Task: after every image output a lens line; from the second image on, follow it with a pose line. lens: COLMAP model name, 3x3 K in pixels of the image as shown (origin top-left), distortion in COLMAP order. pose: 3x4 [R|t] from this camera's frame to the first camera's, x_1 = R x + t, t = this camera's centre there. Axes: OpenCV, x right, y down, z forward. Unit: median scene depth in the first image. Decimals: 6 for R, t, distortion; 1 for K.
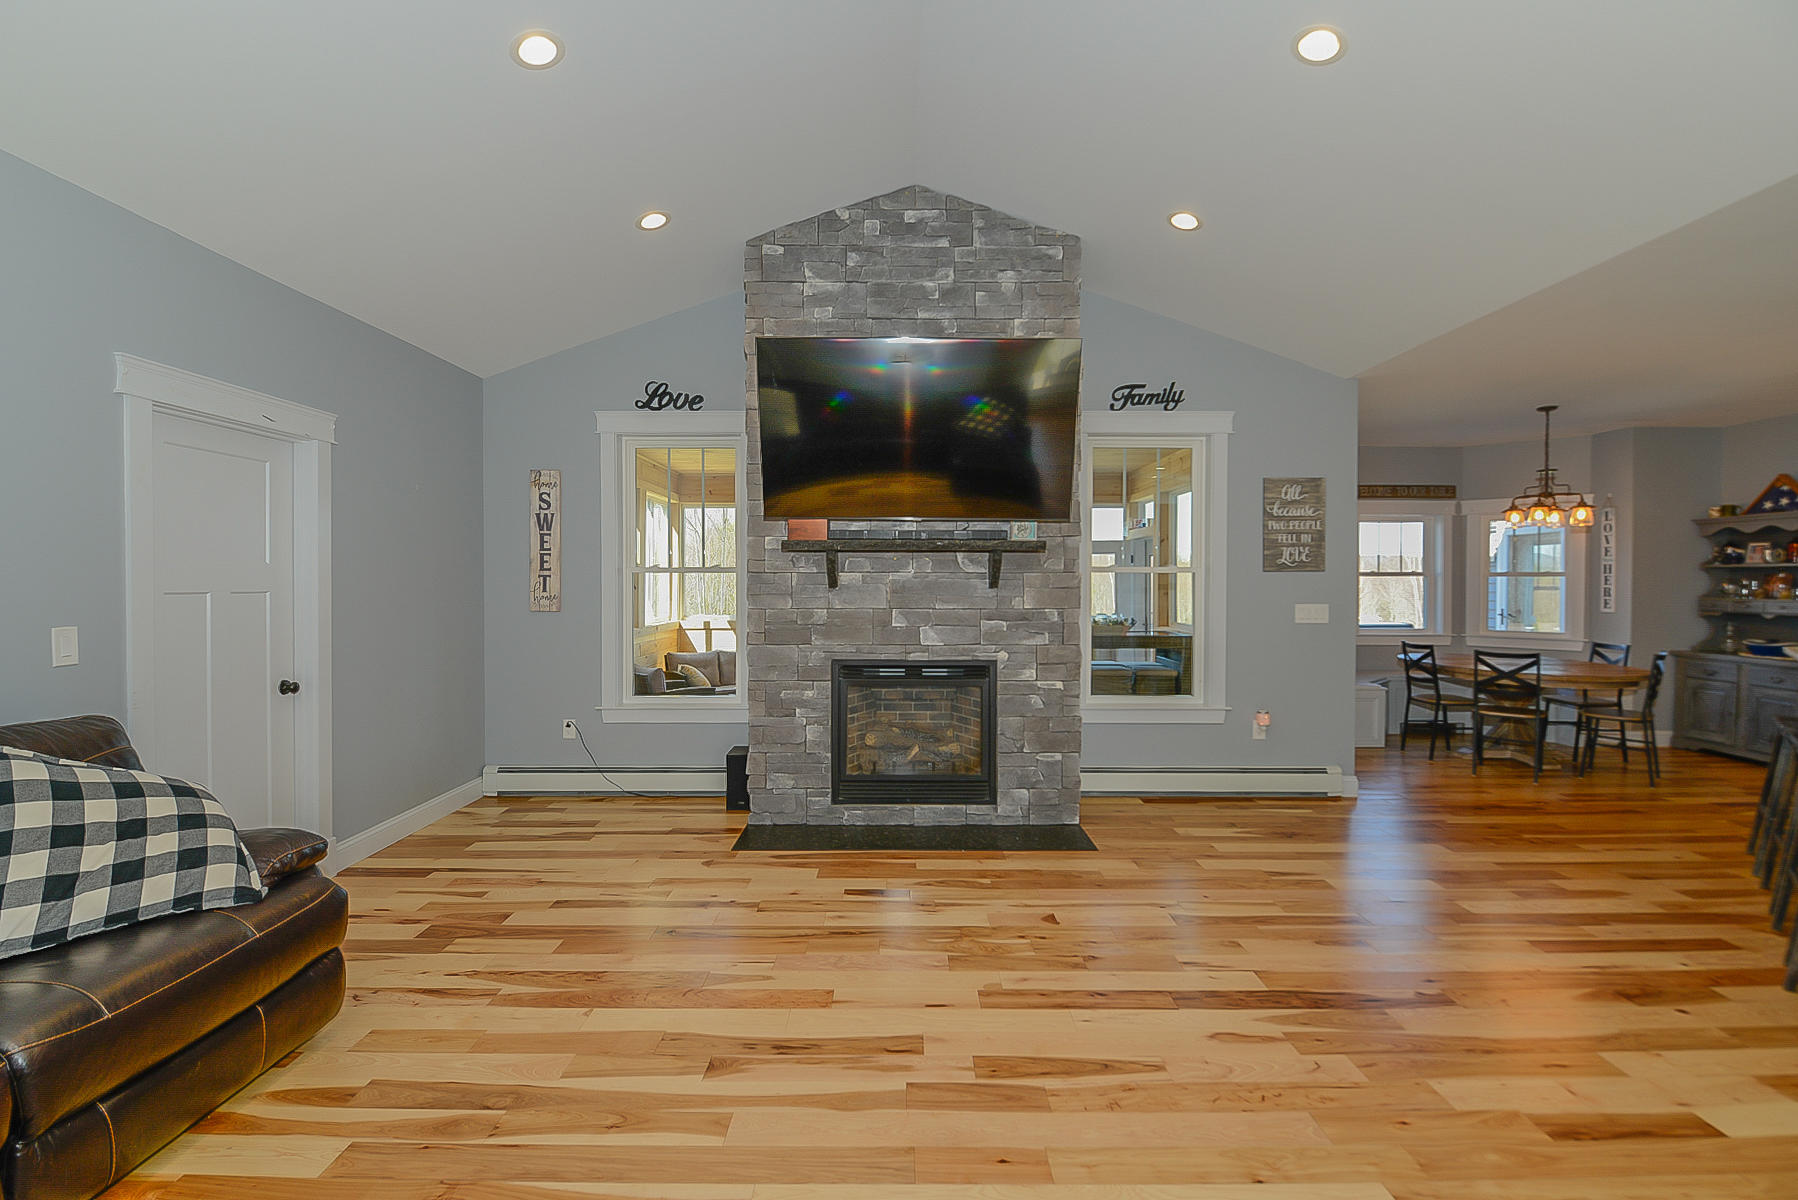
lens RADIAL K [[792.3, 0, 902.1], [0, 792.3, 589.7], [0, 0, 1]] dist [-0.011020, -0.006389]
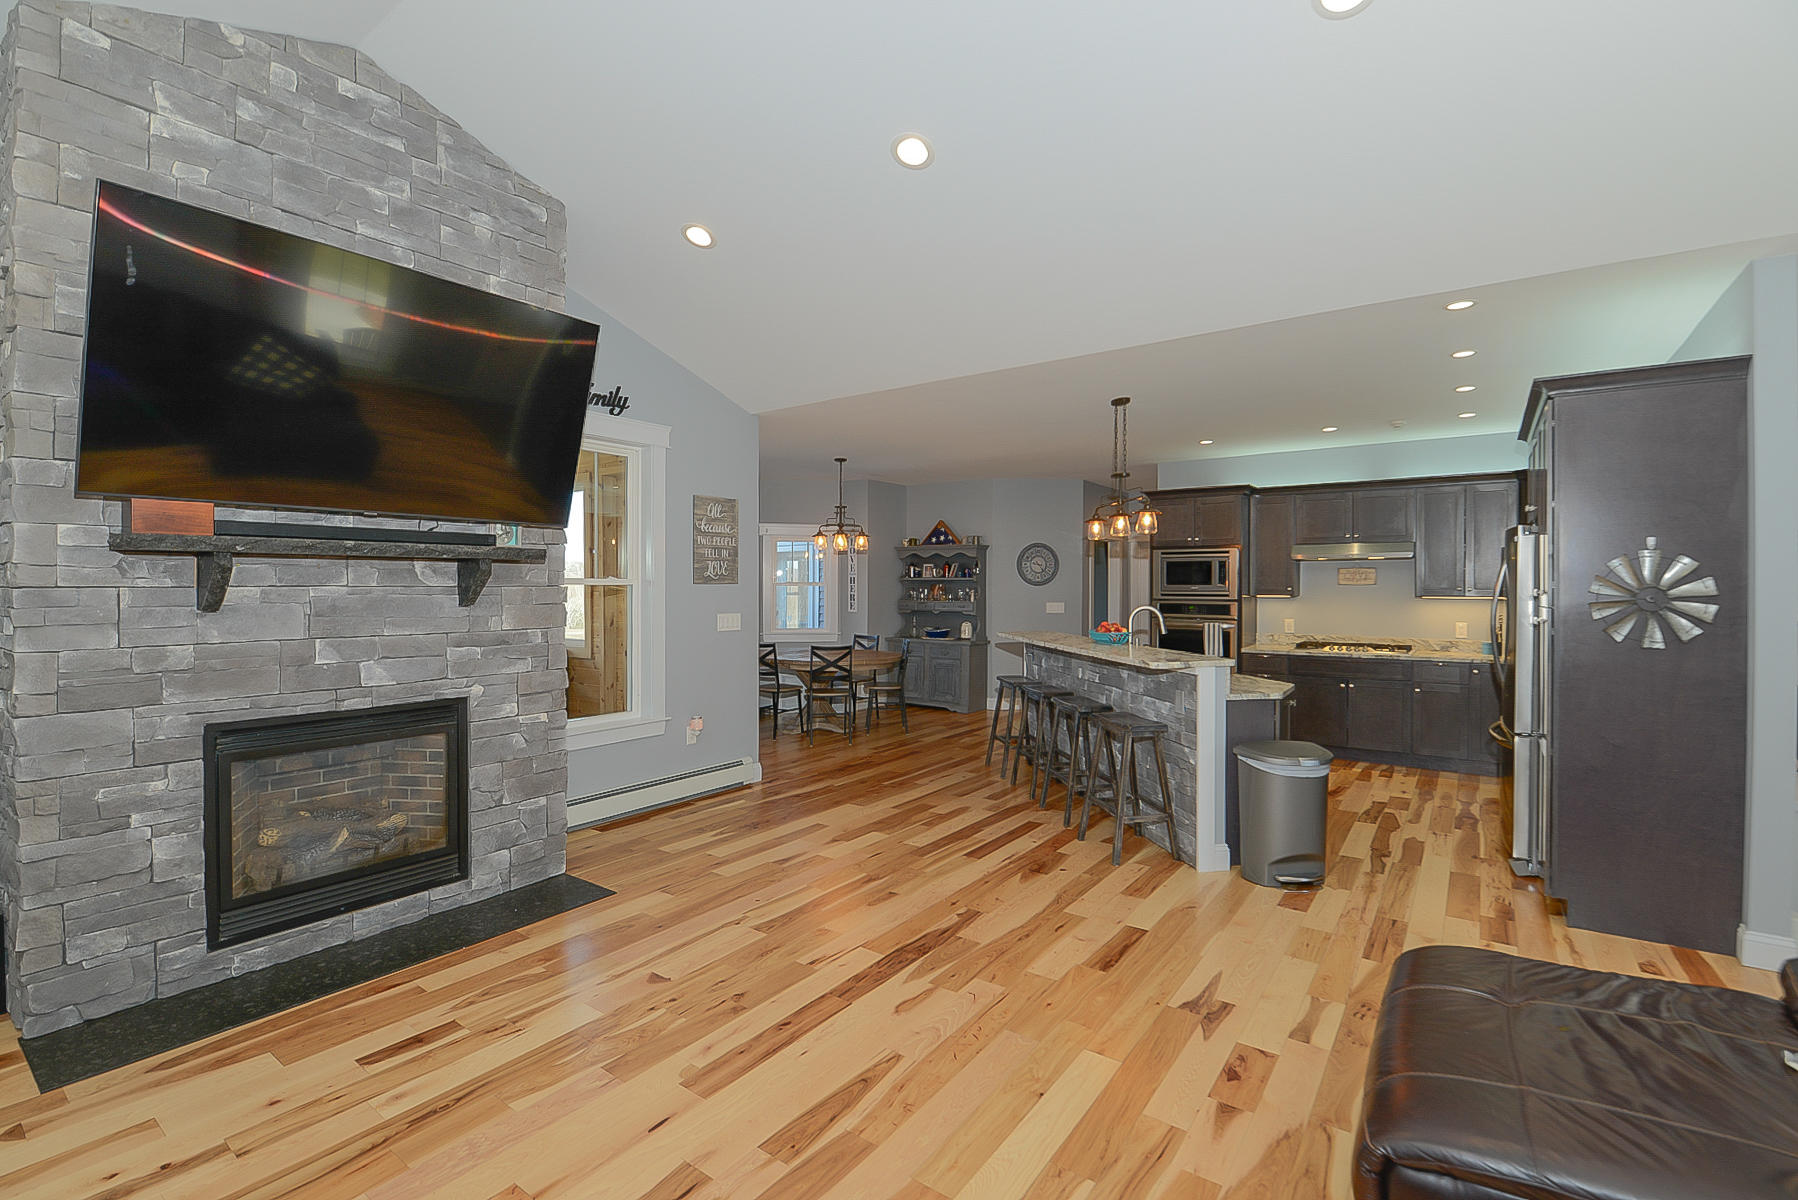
lens RADIAL K [[792.3, 0, 905.6], [0, 792.3, 590.0], [0, 0, 1]] dist [-0.011020, -0.006389]
pose [[0.583587, -0.005561, 0.812032, -0.268247], [0.010343, 0.999946, -0.000585, -0.013074], [-0.811985, 0.008740, 0.583613, 0.181684]]
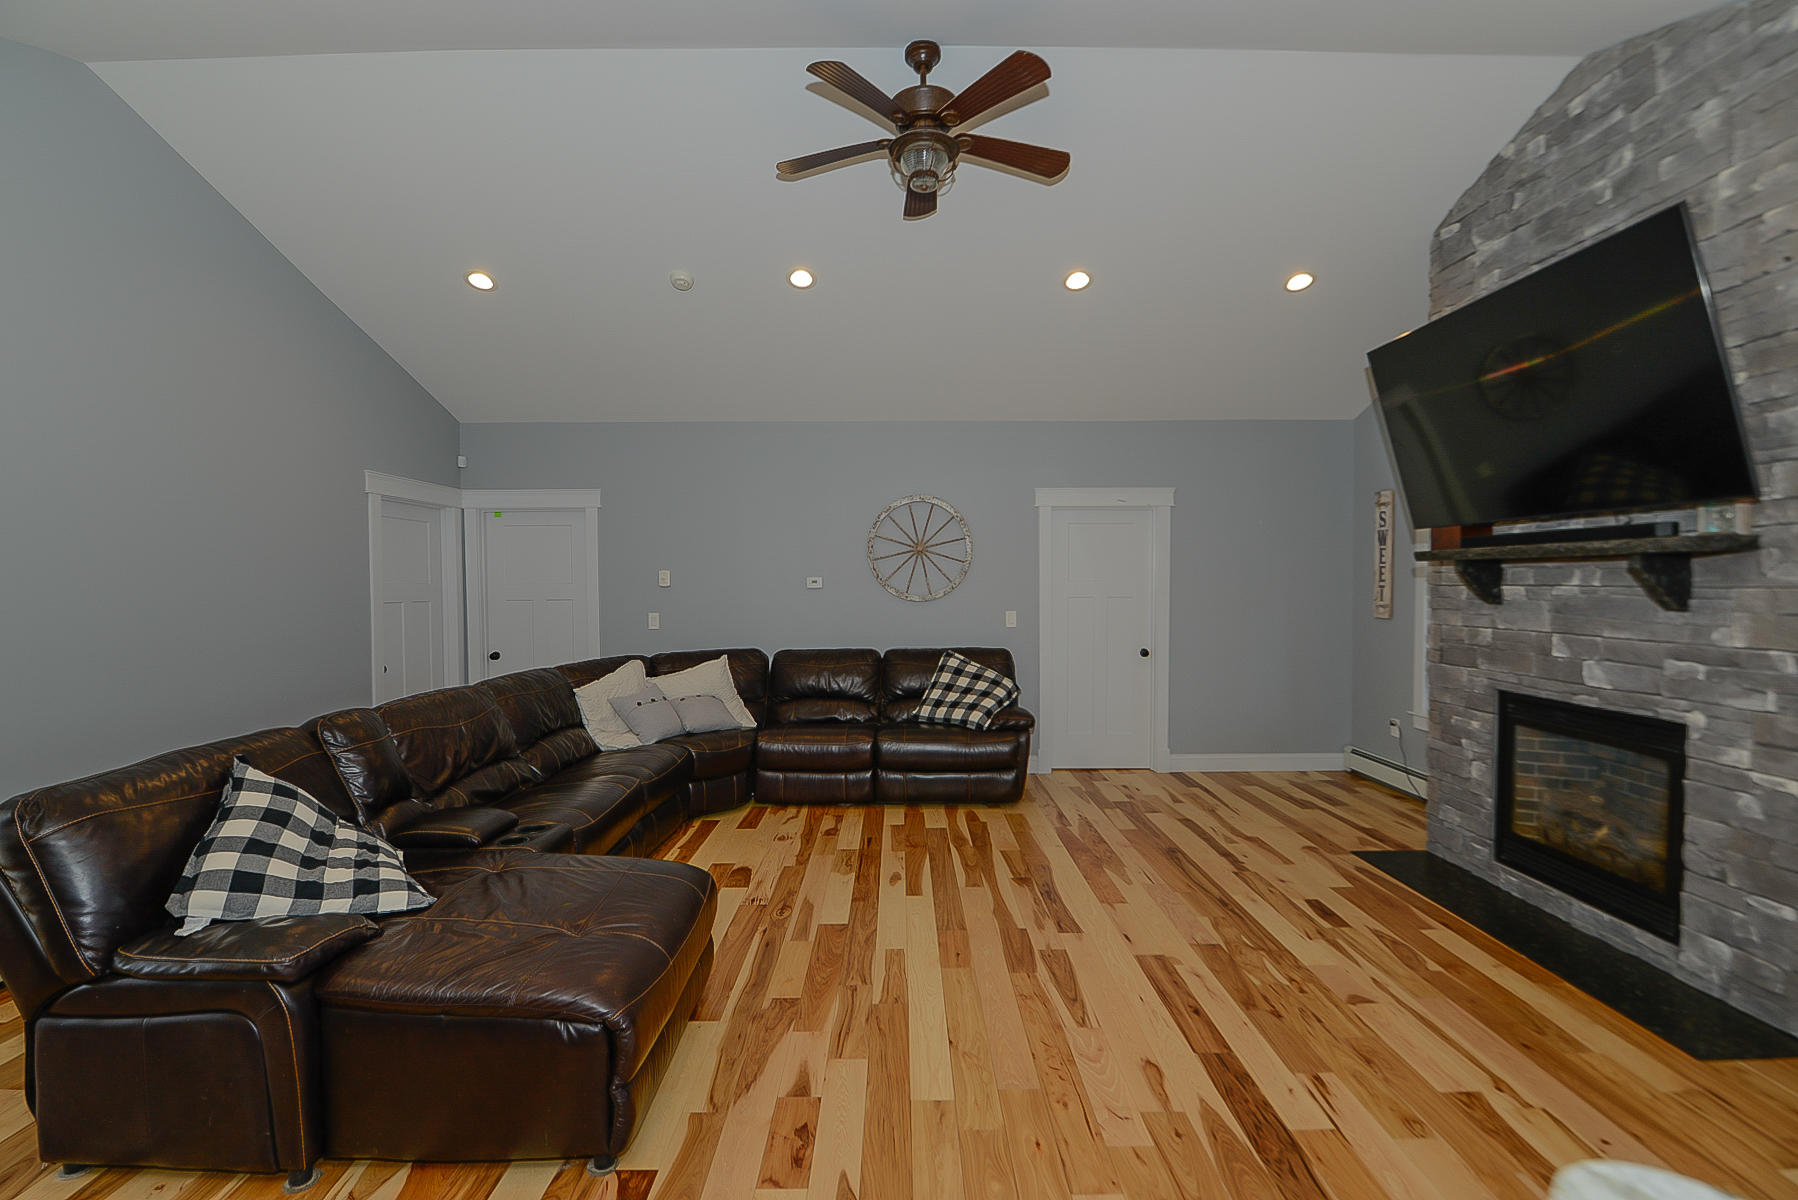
lens RADIAL K [[792.3, 0, 911.5], [0, 792.3, 605.3], [0, 0, 1]] dist [-0.011020, -0.006389]
pose [[0.013786, 0.028971, -0.999485, 0.737964], [-0.008583, 0.999547, 0.028854, -0.019530], [0.999868, 0.008181, 0.014029, 0.367298]]
